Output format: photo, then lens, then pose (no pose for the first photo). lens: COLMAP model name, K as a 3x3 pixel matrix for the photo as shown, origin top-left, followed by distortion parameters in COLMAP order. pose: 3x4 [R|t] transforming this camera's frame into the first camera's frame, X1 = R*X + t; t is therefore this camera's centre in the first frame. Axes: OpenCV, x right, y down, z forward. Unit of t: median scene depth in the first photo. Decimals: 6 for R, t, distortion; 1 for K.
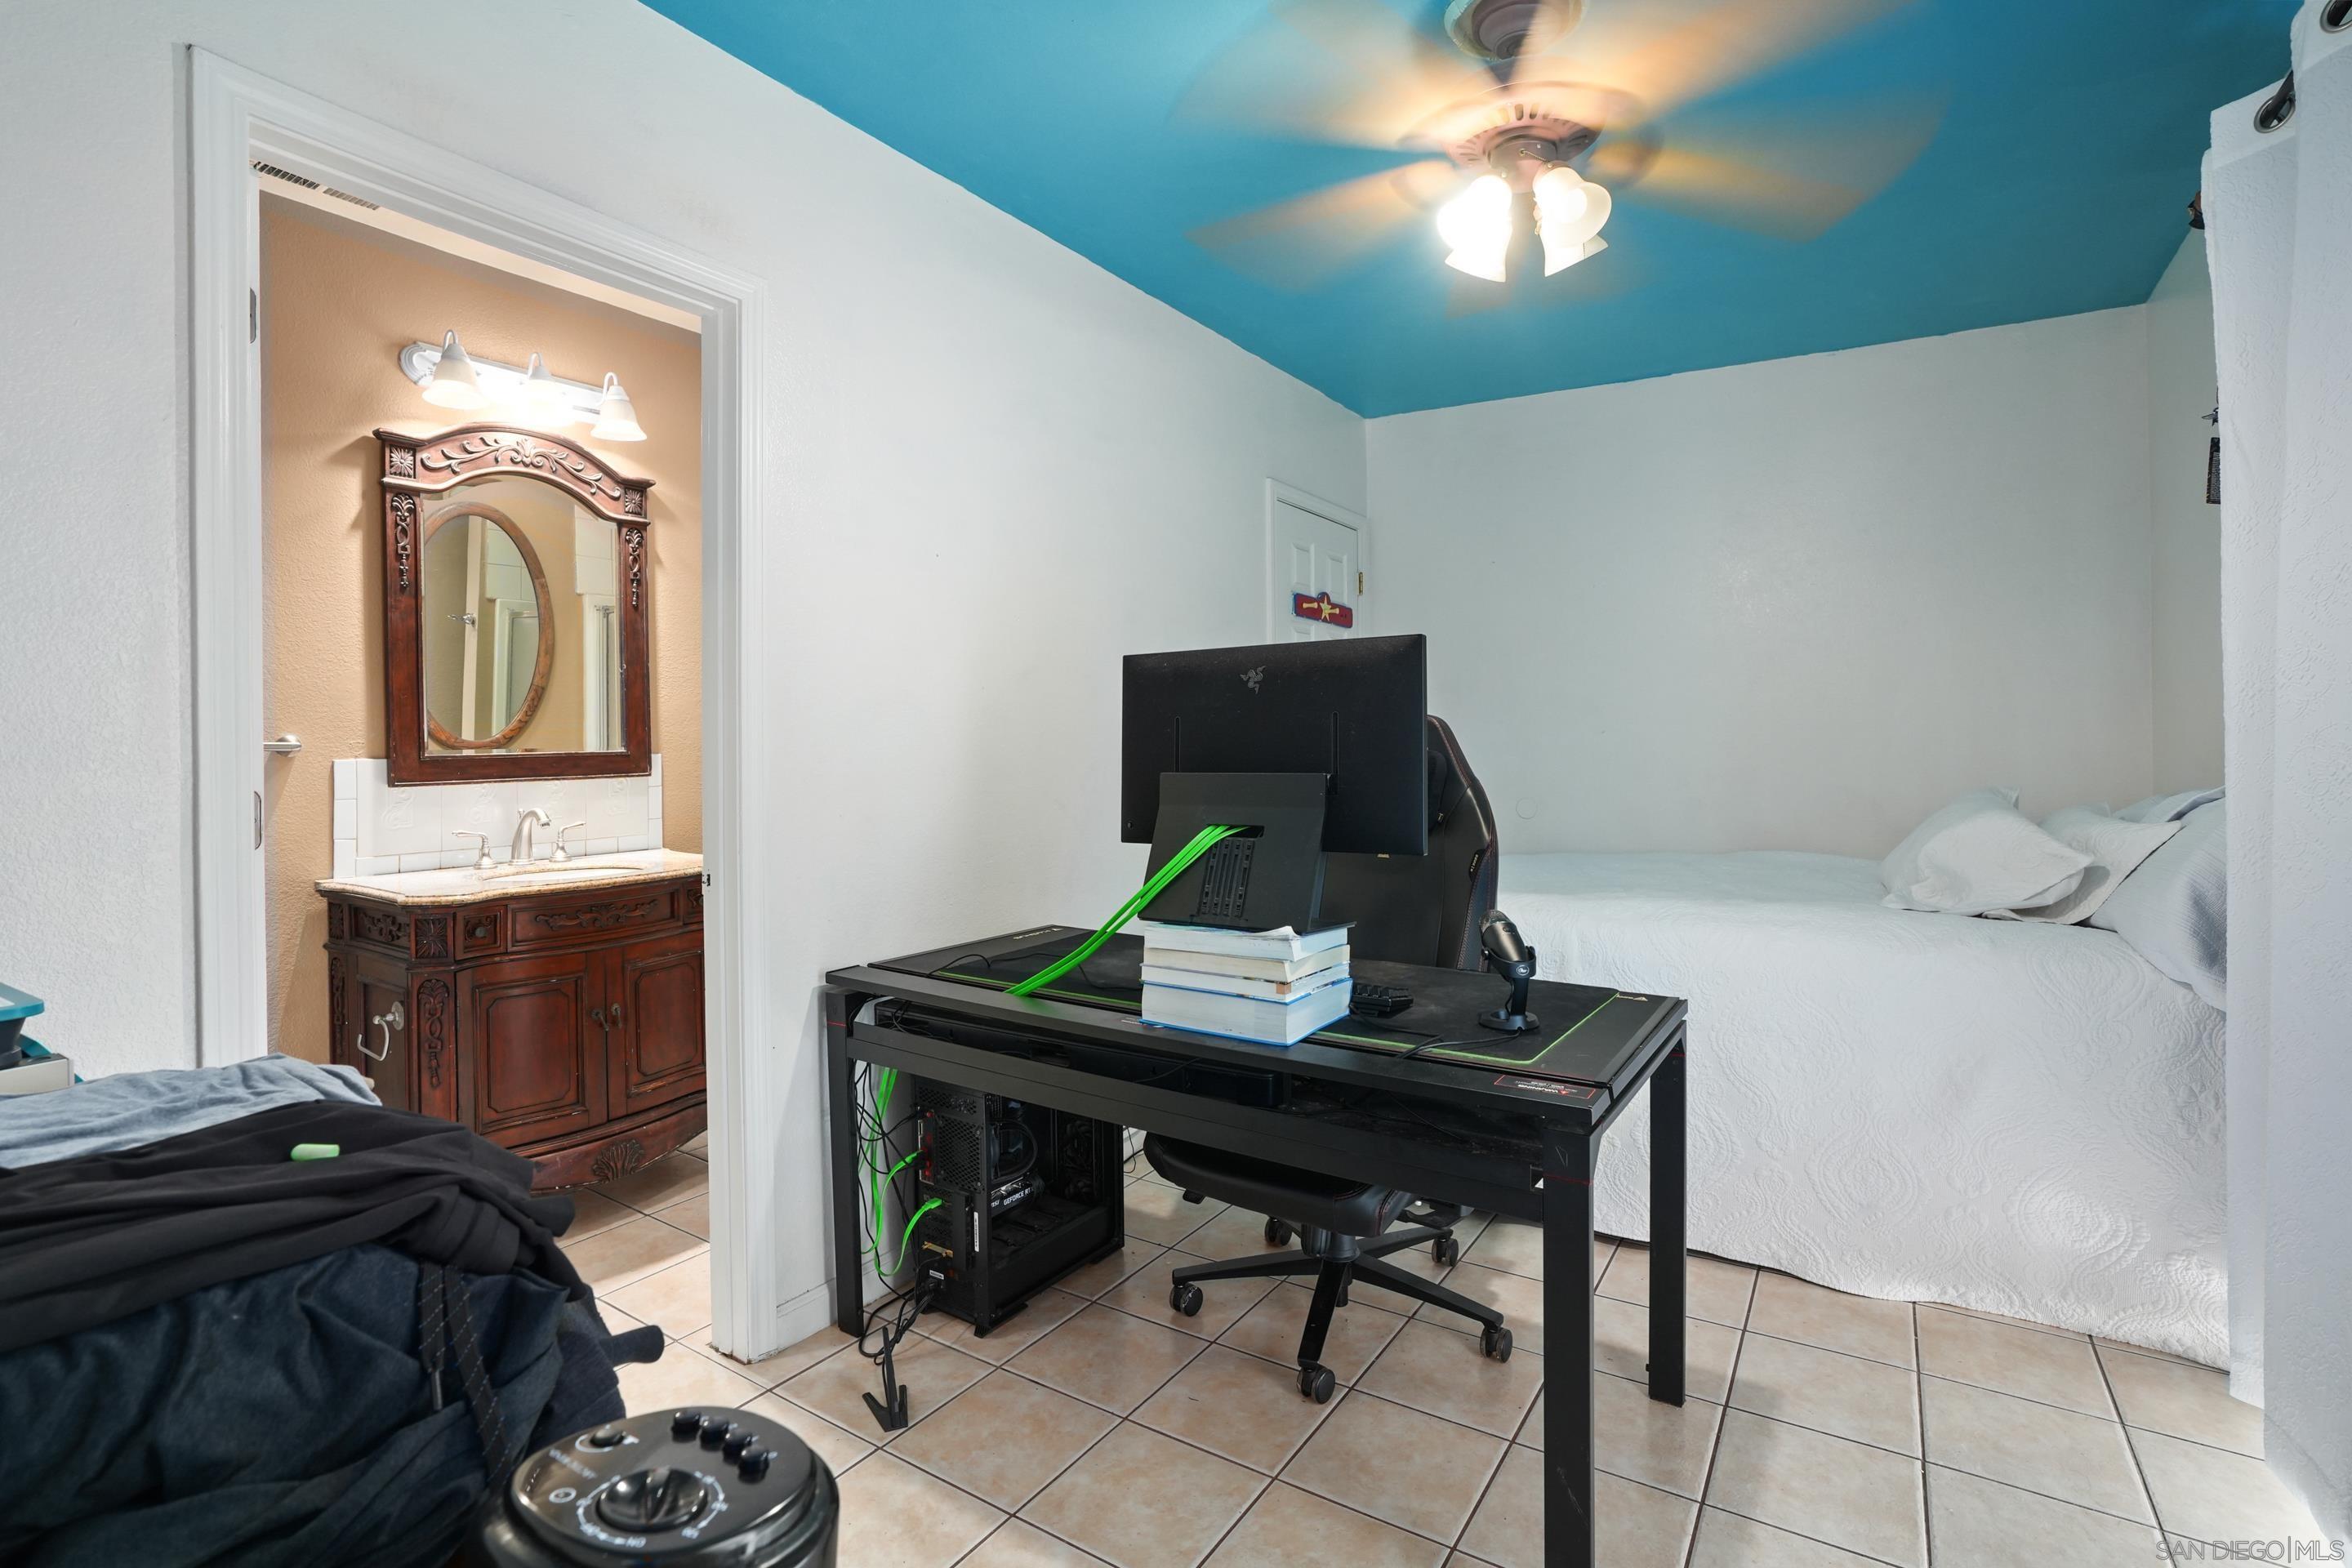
lens RADIAL K [[1073.8, 0, 1189.2], [0, 1073.8, 765.3], [0, 0, 1]] dist [-0.048324, 0.000876]
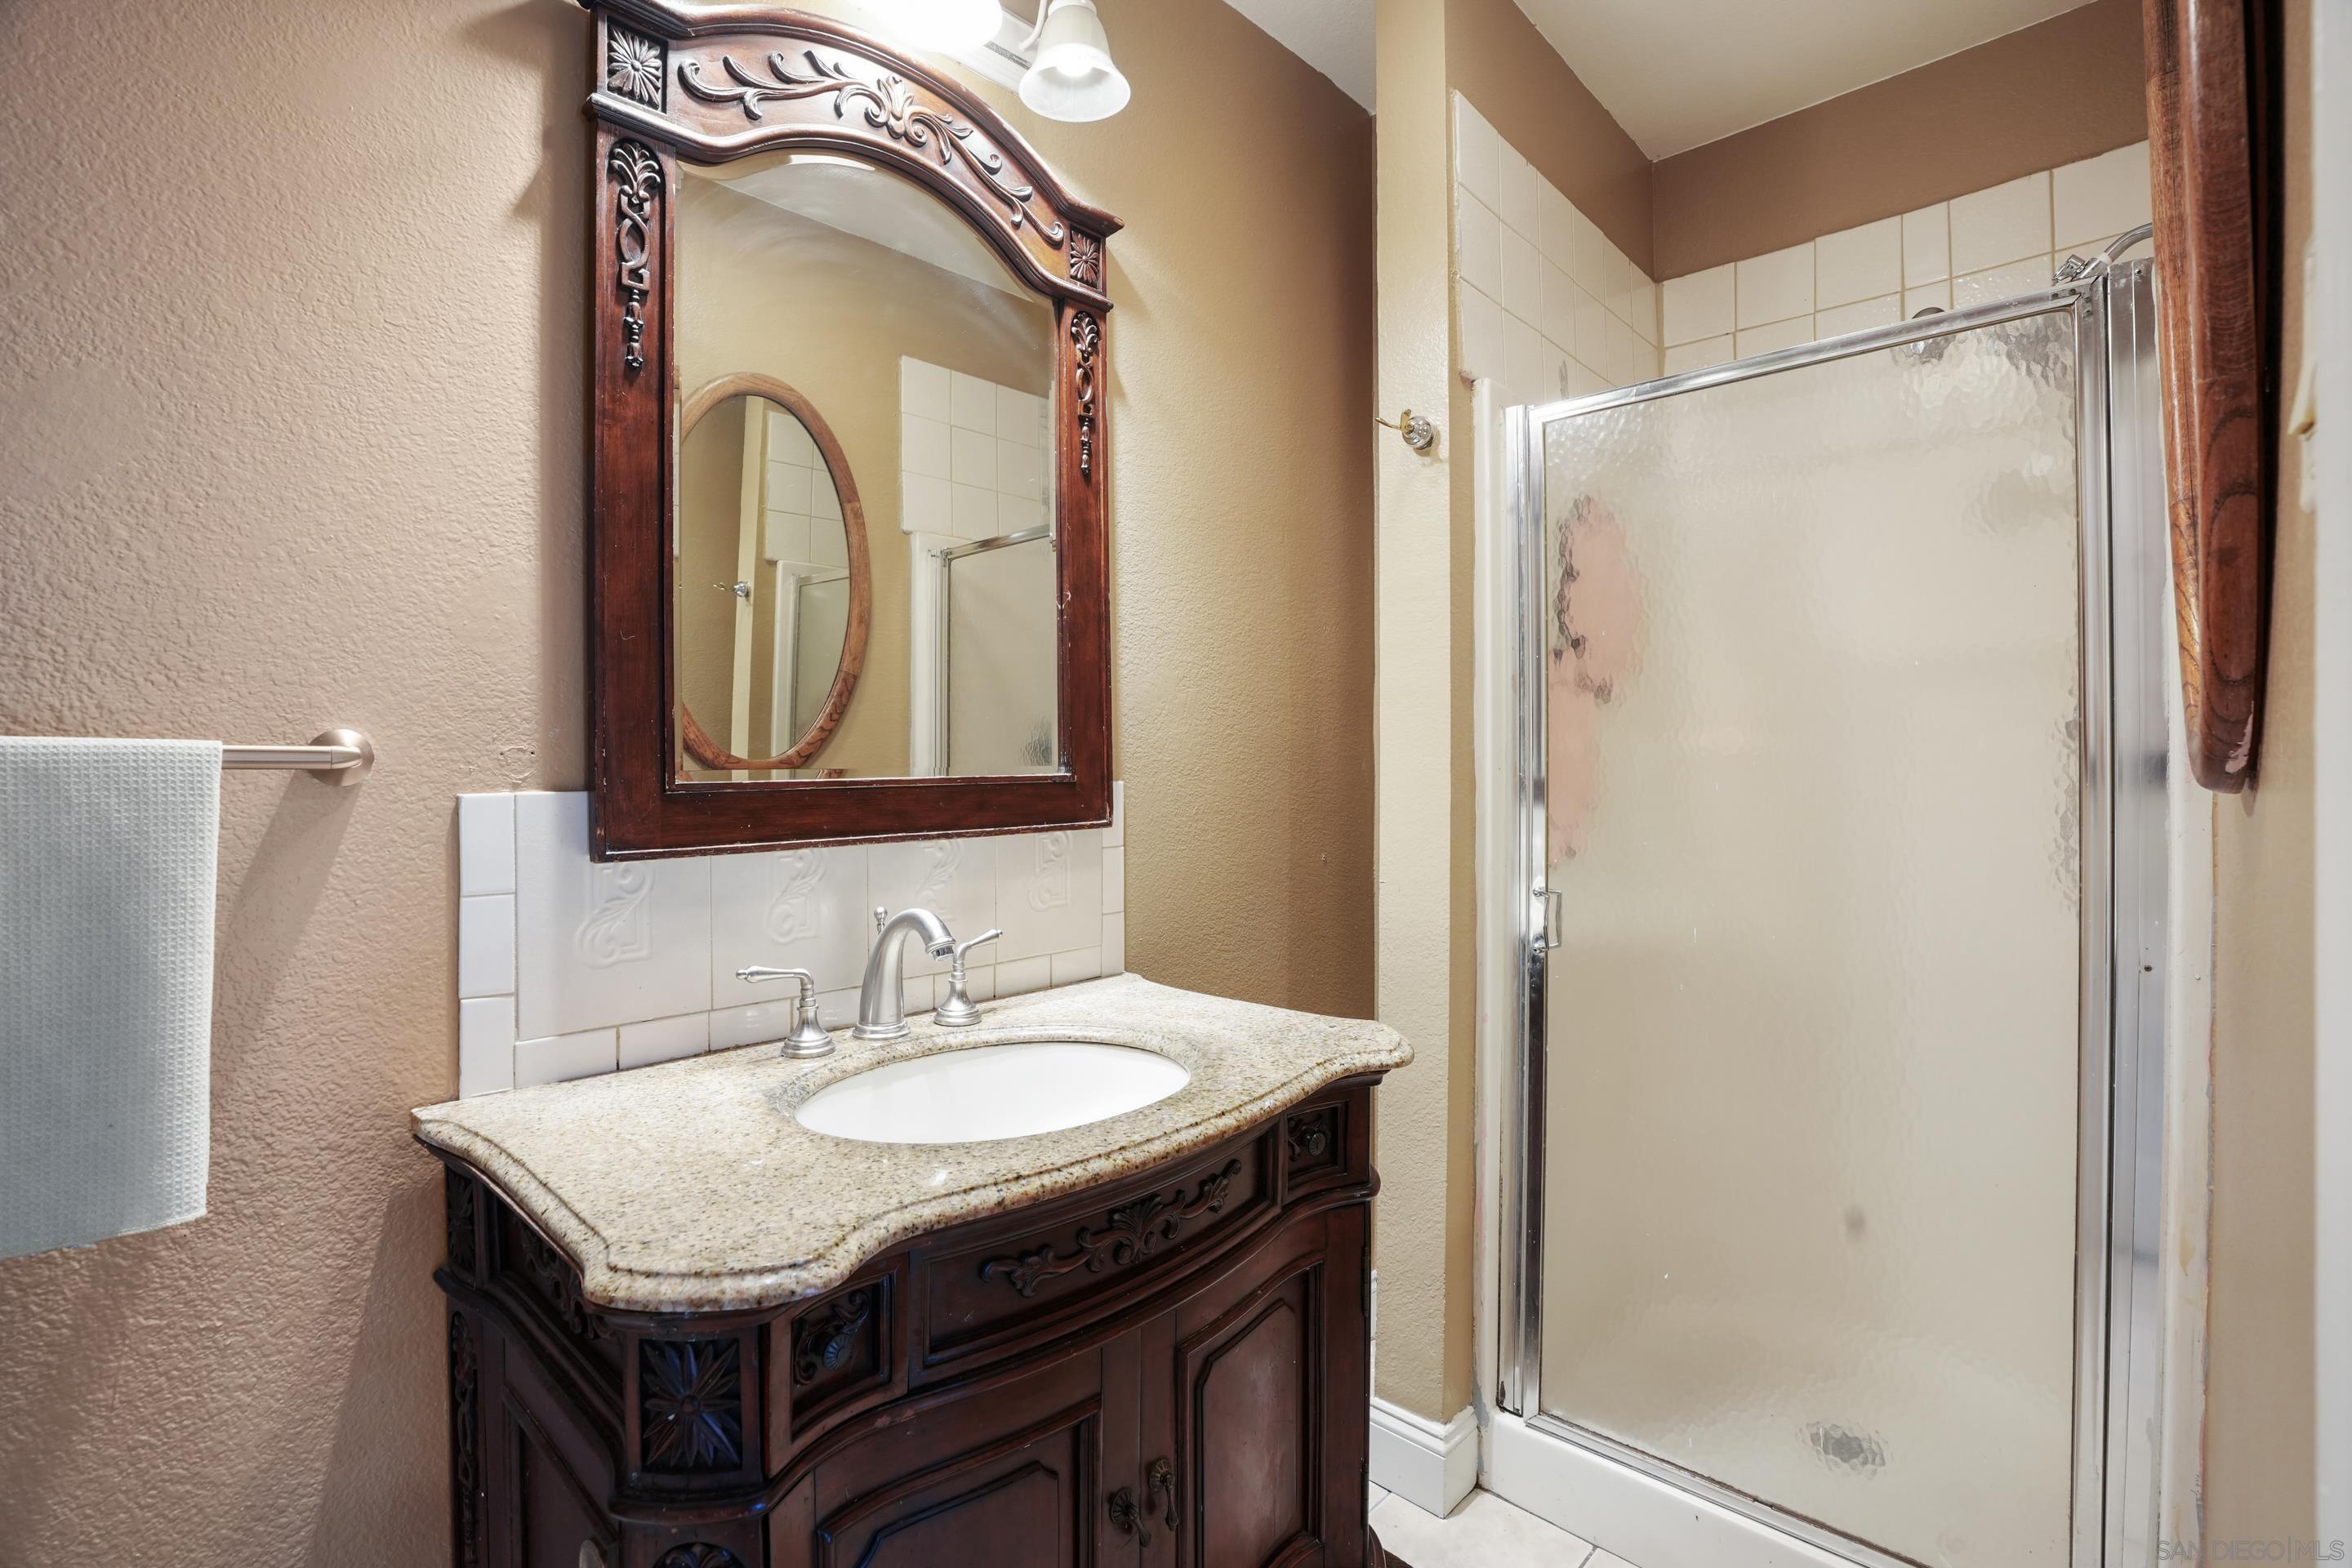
lens RADIAL K [[1073.8, 0, 1180.5], [0, 1073.8, 785.1], [0, 0, 1]] dist [-0.048324, 0.000876]
pose [[0.980991, 0.004150, -0.194010, -0.439085], [-0.005654, 0.999958, -0.007198, -0.006470], [0.193972, 0.008158, 0.980973, 0.606456]]
